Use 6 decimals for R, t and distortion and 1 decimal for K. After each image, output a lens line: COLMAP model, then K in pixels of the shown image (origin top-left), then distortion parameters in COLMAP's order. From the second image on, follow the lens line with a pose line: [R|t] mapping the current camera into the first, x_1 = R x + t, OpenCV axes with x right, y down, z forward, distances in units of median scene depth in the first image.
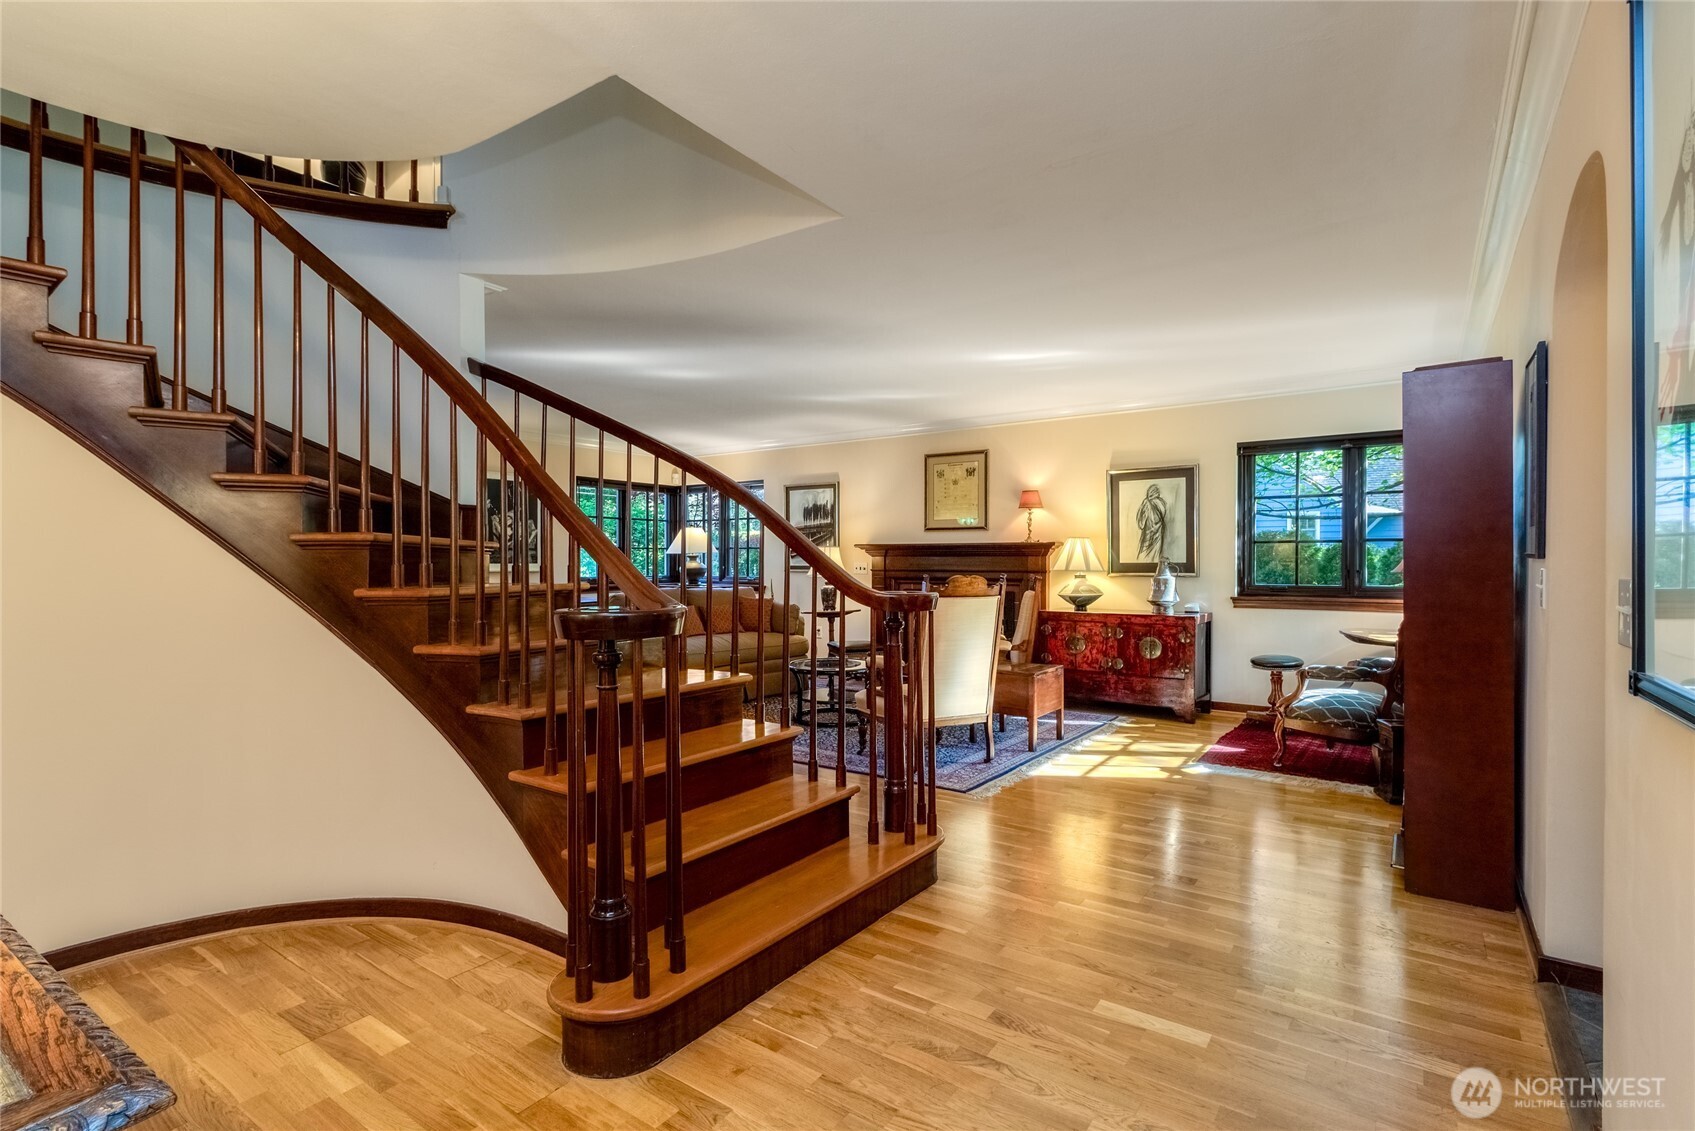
lens RADIAL K [[810.0, 0, 848.7], [0, 810.0, 560.2], [0, 0, 1]] dist [0.003000, 0.000209]
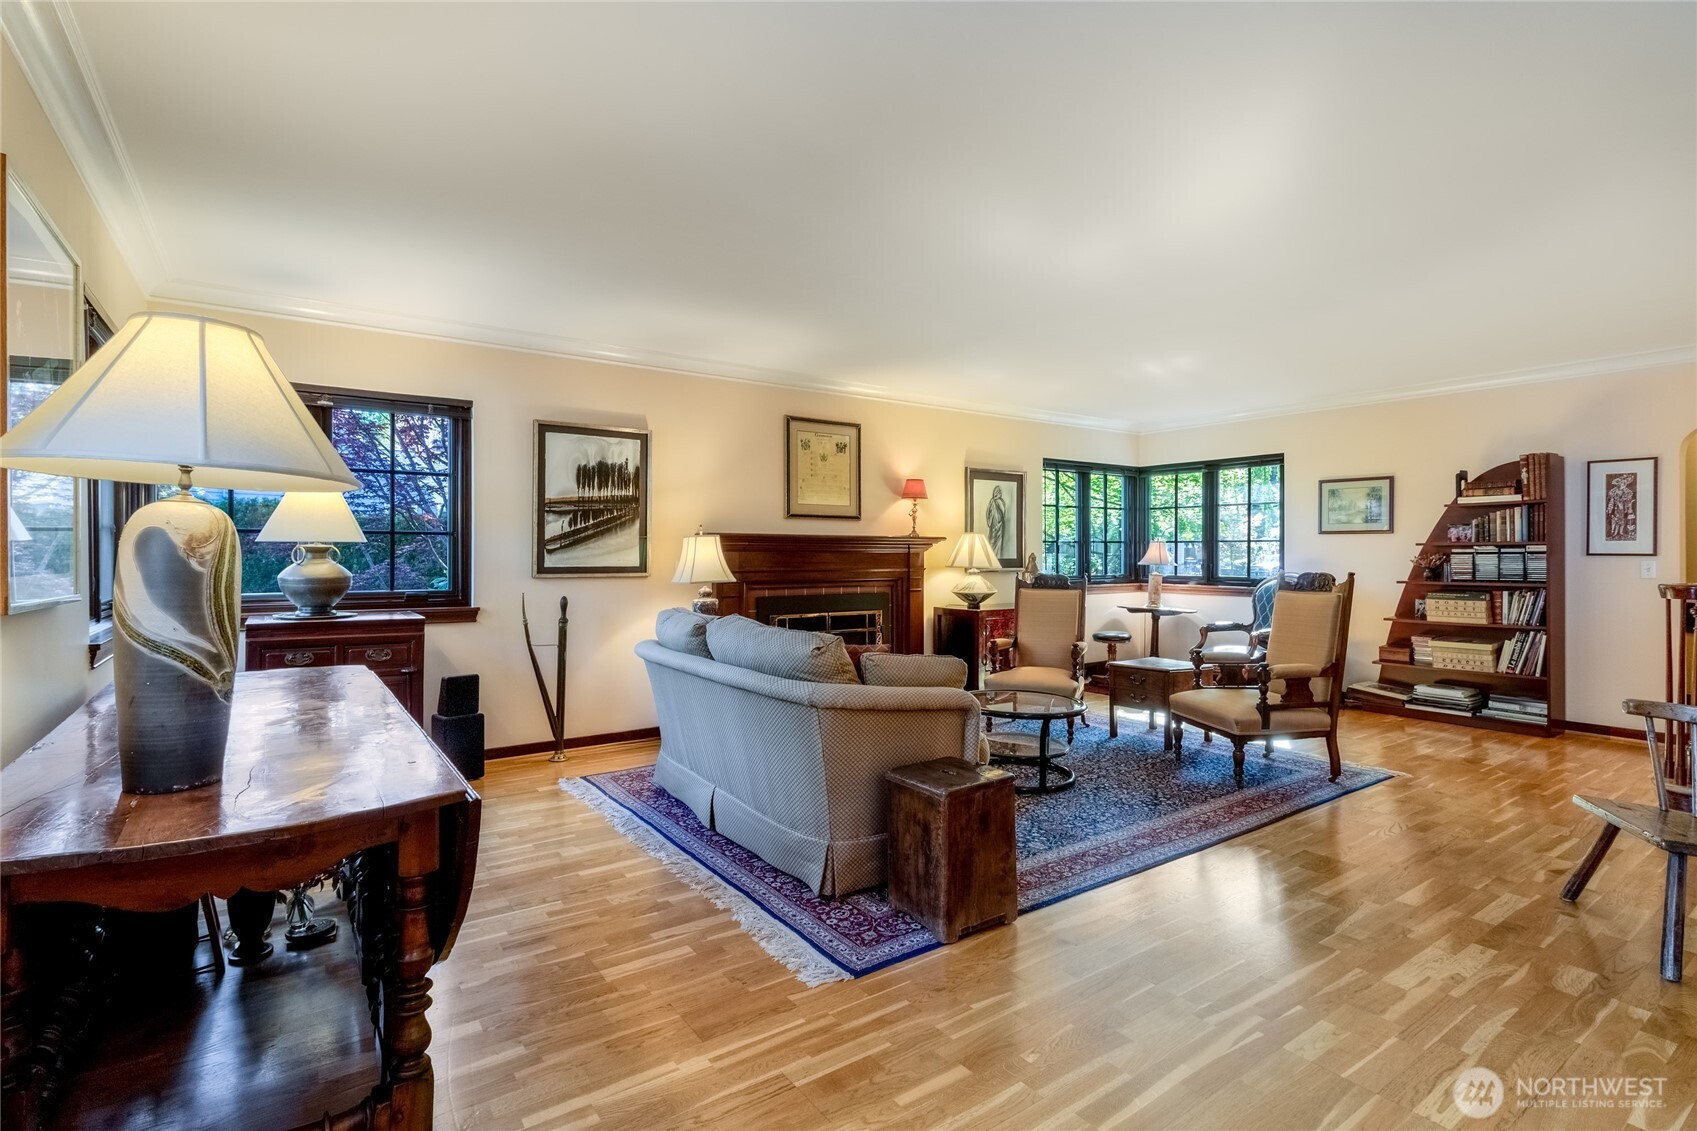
lens RADIAL K [[810.9, 0, 847.5], [0, 810.9, 562.6], [0, 0, 1]] dist [0.003000, 0.000209]
pose [[0.348926, -0.003713, 0.937143, -0.607232], [0.004938, 0.999986, 0.002124, 0.004138], [-0.937137, 0.003886, 0.348939, 0.712791]]
